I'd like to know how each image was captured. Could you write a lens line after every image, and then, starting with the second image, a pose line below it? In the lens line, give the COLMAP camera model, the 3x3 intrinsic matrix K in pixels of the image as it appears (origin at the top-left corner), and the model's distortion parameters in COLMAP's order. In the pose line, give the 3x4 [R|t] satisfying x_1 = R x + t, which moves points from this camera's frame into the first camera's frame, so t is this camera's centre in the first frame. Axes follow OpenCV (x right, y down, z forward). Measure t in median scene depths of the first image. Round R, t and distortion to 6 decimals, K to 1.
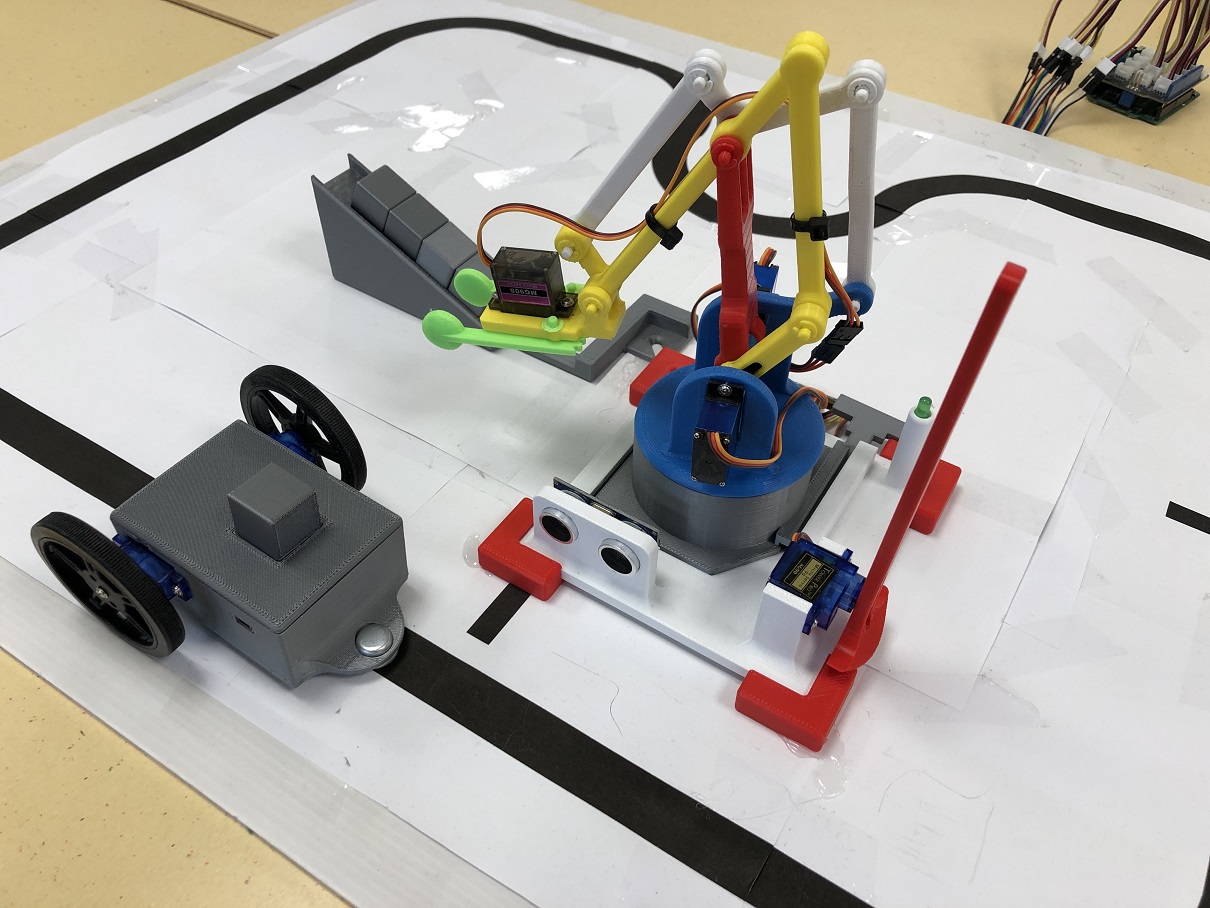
lens RADIAL K [[993.5, 0, 605.0], [0, 993.5, 454.0], [0, 0, 1]] dist [0.004128, 0.000193]
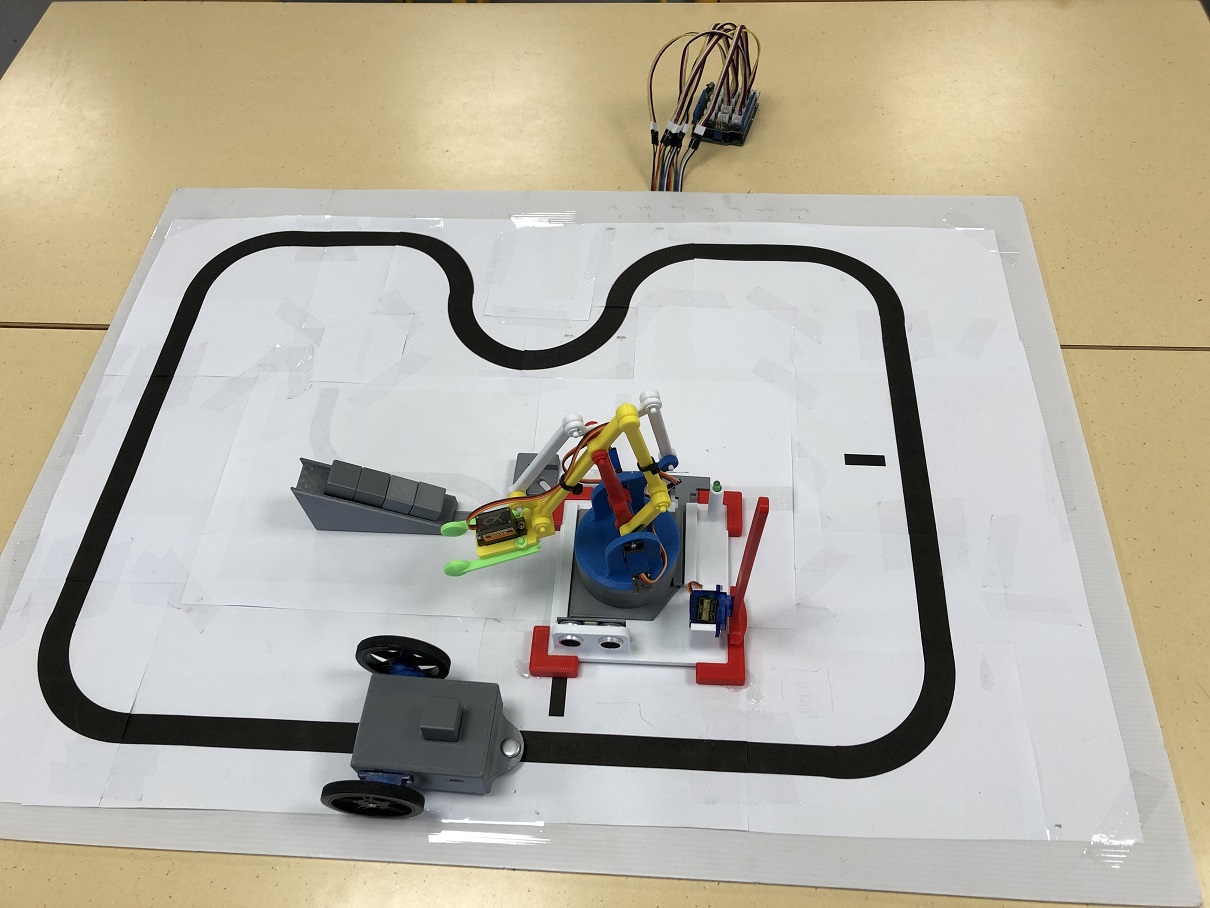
lens RADIAL K [[980.4, 0, 605.0], [0, 980.4, 454.0], [0, 0, 1]] dist [0.051423, -0.096232]
pose [[0.876552, -0.433907, 0.208281, -0.188179], [0.391870, 0.894643, 0.214598, -0.510848], [-0.279453, -0.106487, 0.954236, -0.587841]]
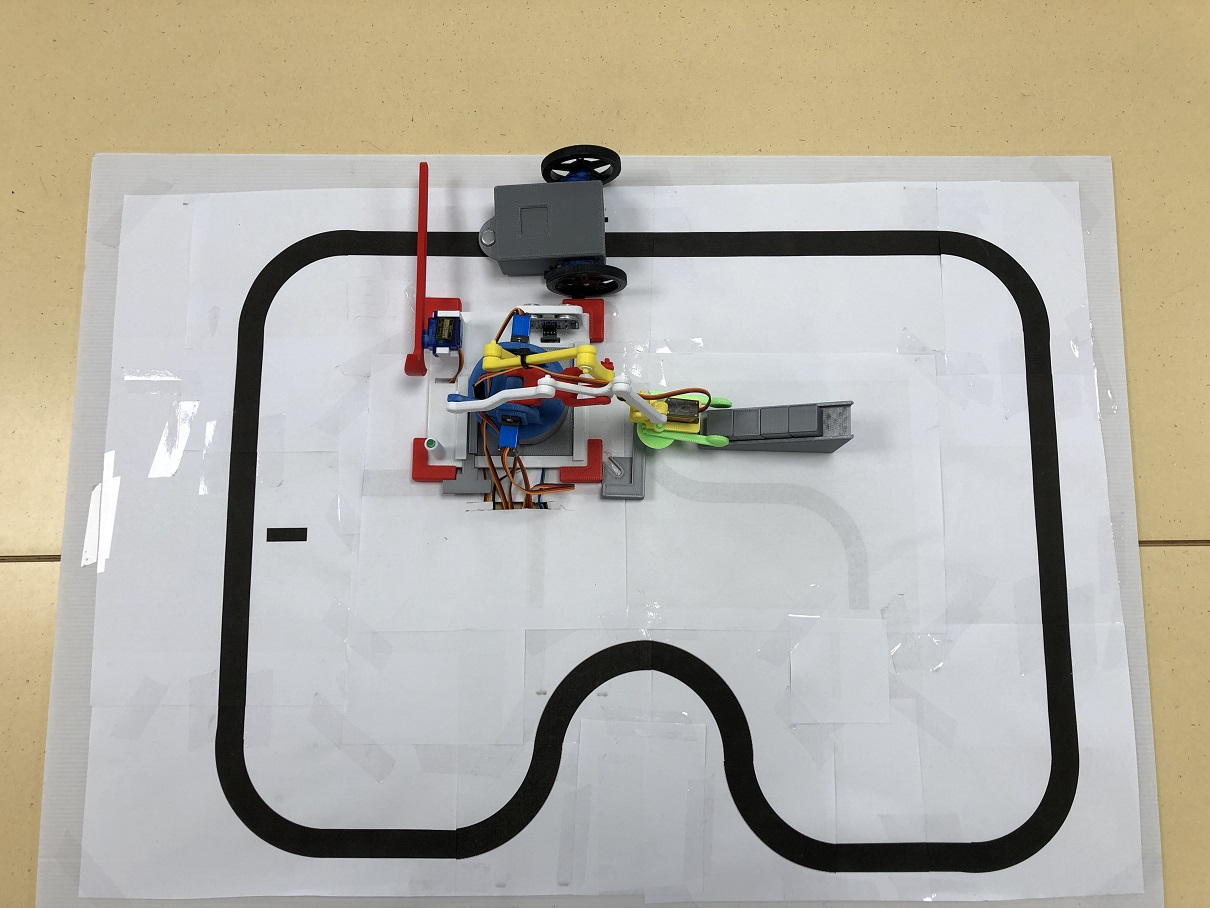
lens RADIAL K [[980.4, 0, 605.0], [0, 980.4, 454.0], [0, 0, 1]] dist [0.051423, -0.096232]
pose [[-0.846468, 0.518015, -0.123093, 0.252140], [-0.408764, -0.484104, 0.773664, -1.456595], [0.341179, 0.705198, 0.621524, -0.020934]]
